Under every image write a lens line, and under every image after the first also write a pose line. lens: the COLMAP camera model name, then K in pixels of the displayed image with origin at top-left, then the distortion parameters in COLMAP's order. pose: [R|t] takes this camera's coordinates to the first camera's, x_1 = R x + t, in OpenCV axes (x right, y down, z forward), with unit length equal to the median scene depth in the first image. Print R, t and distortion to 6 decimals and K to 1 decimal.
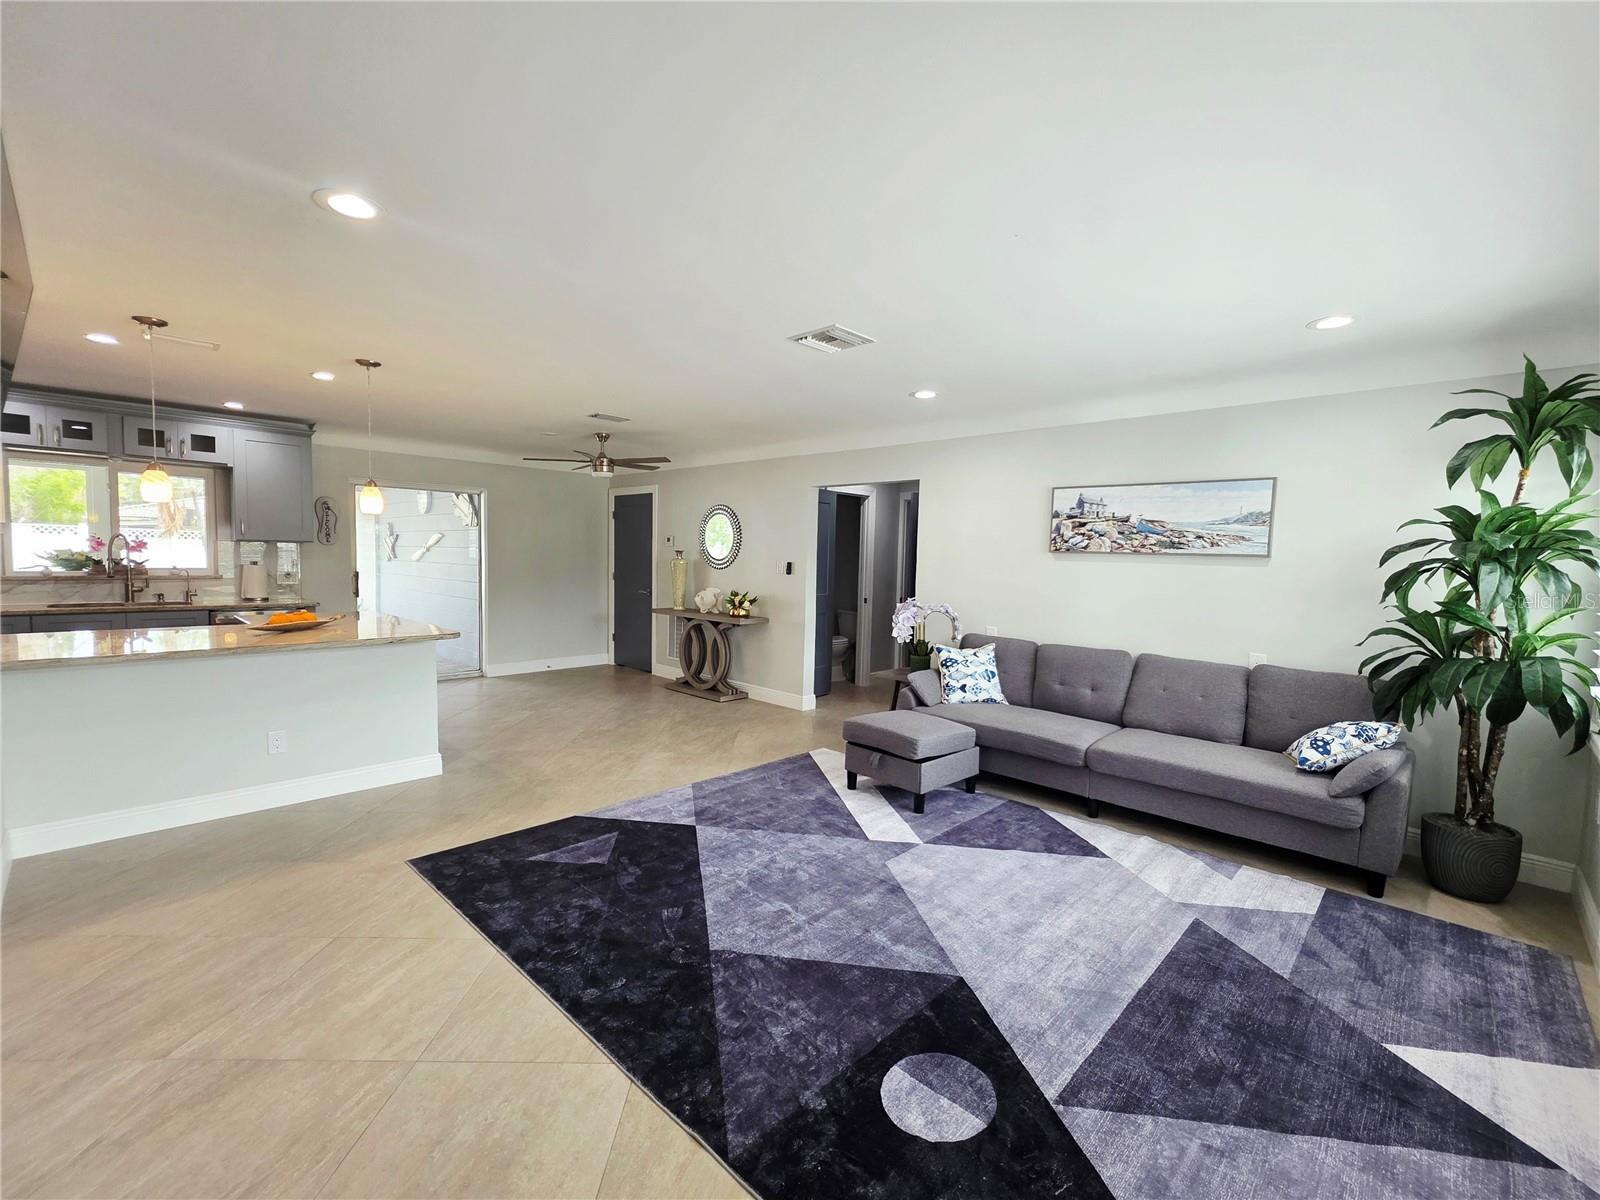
lens RADIAL K [[682.5, 0, 799.5], [0, 682.5, 598.3], [0, 0, 1]] dist [-0.000439, -0.000216]
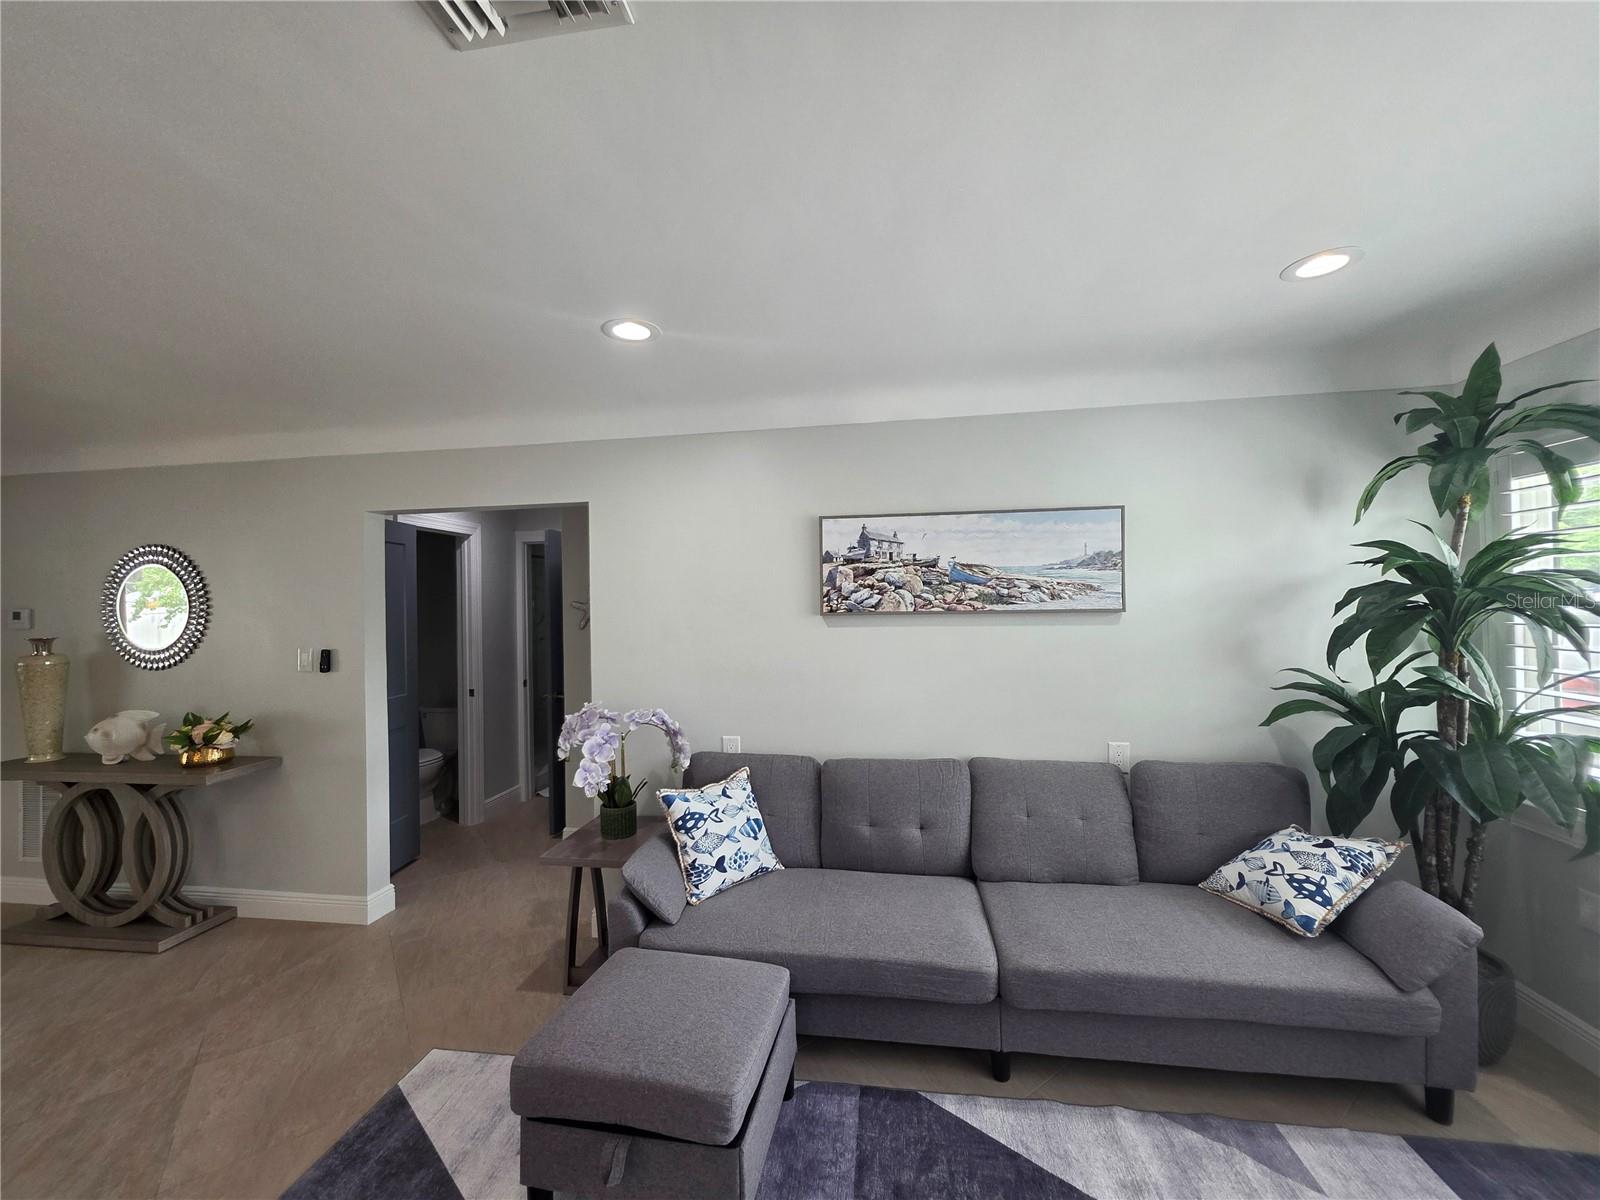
lens RADIAL K [[647.1, 0, 799.9], [0, 647.1, 600.6], [0, 0, 1]] dist [0.001298, 0.000627]
pose [[0.814681, -0.035806, 0.578802, -0.006439], [0.077273, 0.995894, -0.047155, -0.053344], [-0.574738, 0.083142, 0.814103, 0.504974]]
